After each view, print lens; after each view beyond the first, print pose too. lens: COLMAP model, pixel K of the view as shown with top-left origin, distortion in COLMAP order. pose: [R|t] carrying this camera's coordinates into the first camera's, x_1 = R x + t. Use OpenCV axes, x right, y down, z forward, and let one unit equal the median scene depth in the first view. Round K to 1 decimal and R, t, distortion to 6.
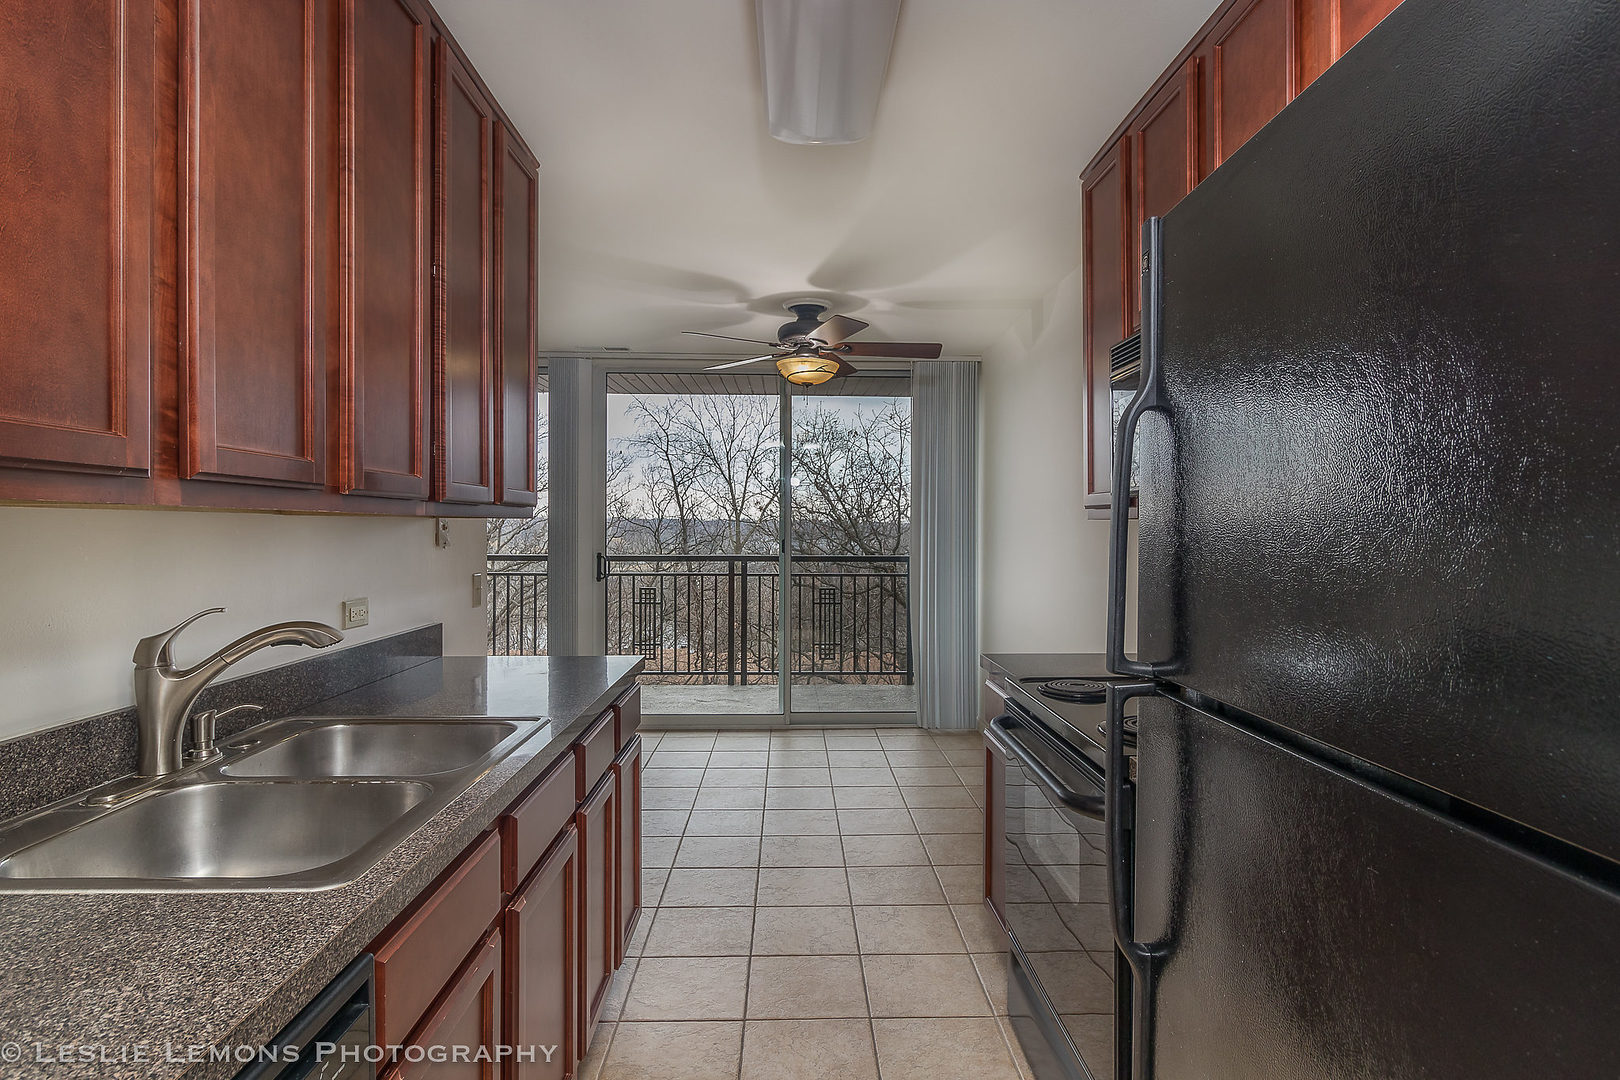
lens RADIAL K [[911.7, 0, 810.0], [0, 911.7, 540.0], [0, 0, 1]] dist [-0.005547, -0.003124]
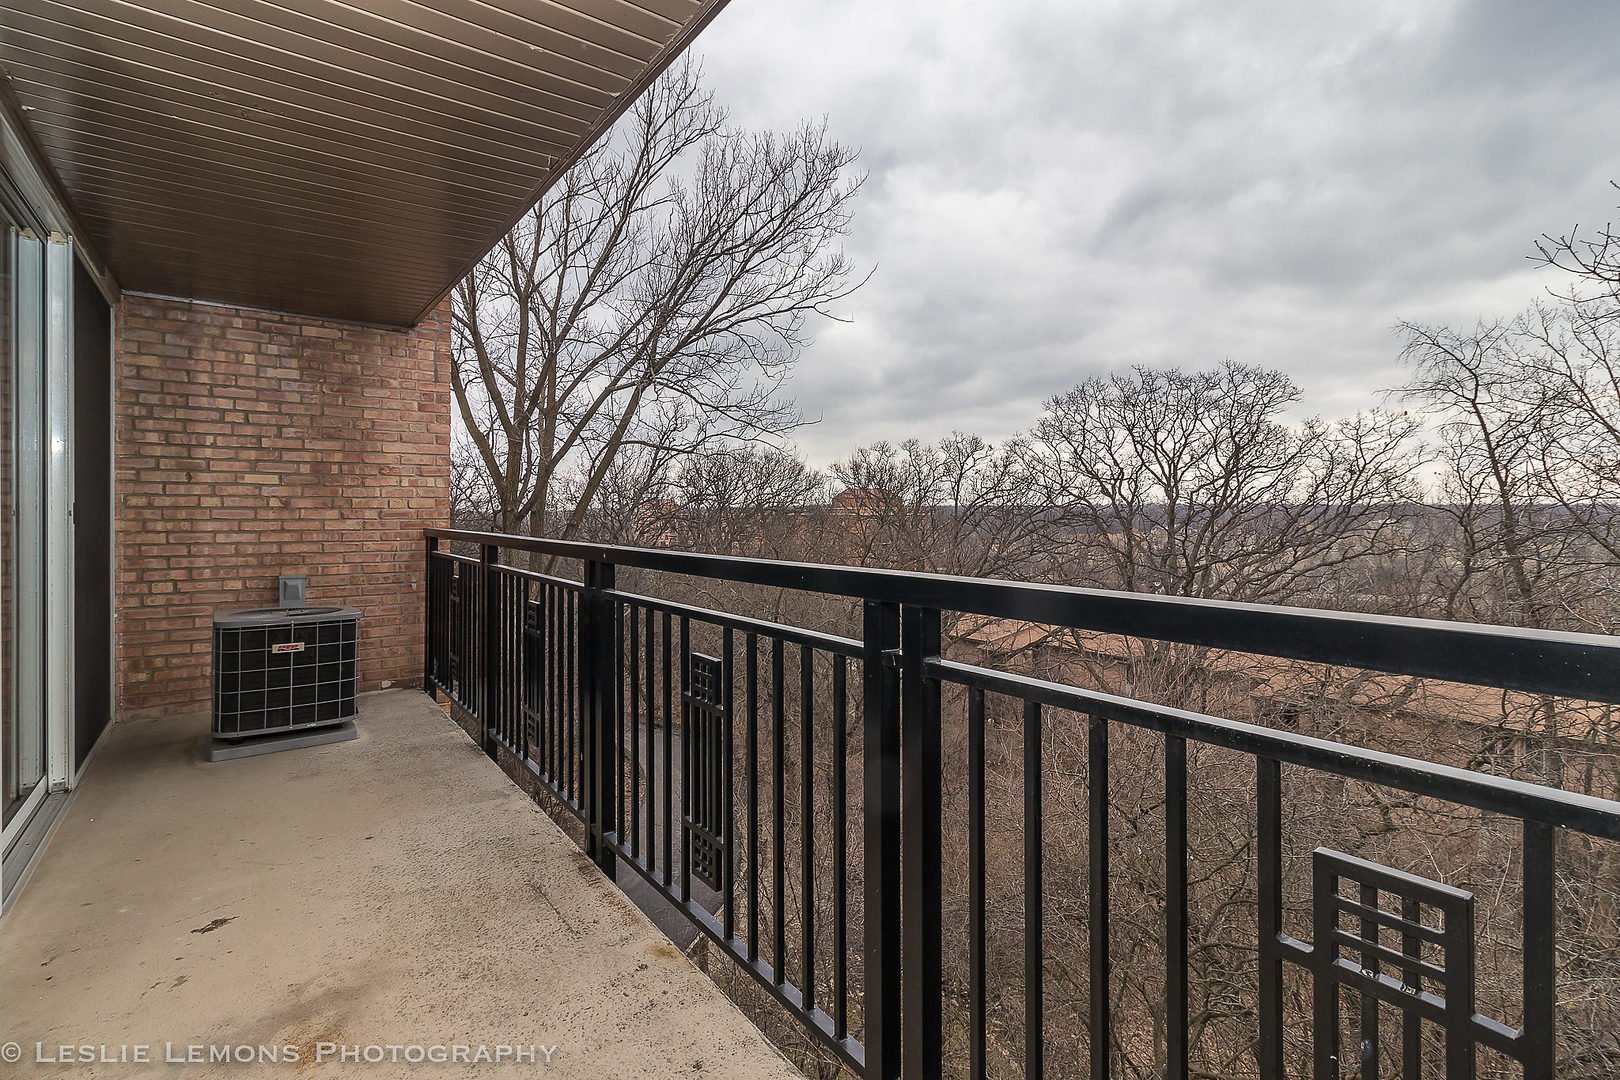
lens RADIAL K [[756.8, 0, 818.2], [0, 756.8, 522.1], [0, 0, 1]] dist [0.003449, 0.000511]
pose [[0.580940, -0.004901, -0.813931, 0.137112], [-0.005194, 0.999939, -0.009728, 0.012733], [0.813930, 0.009878, 0.580880, 2.102973]]
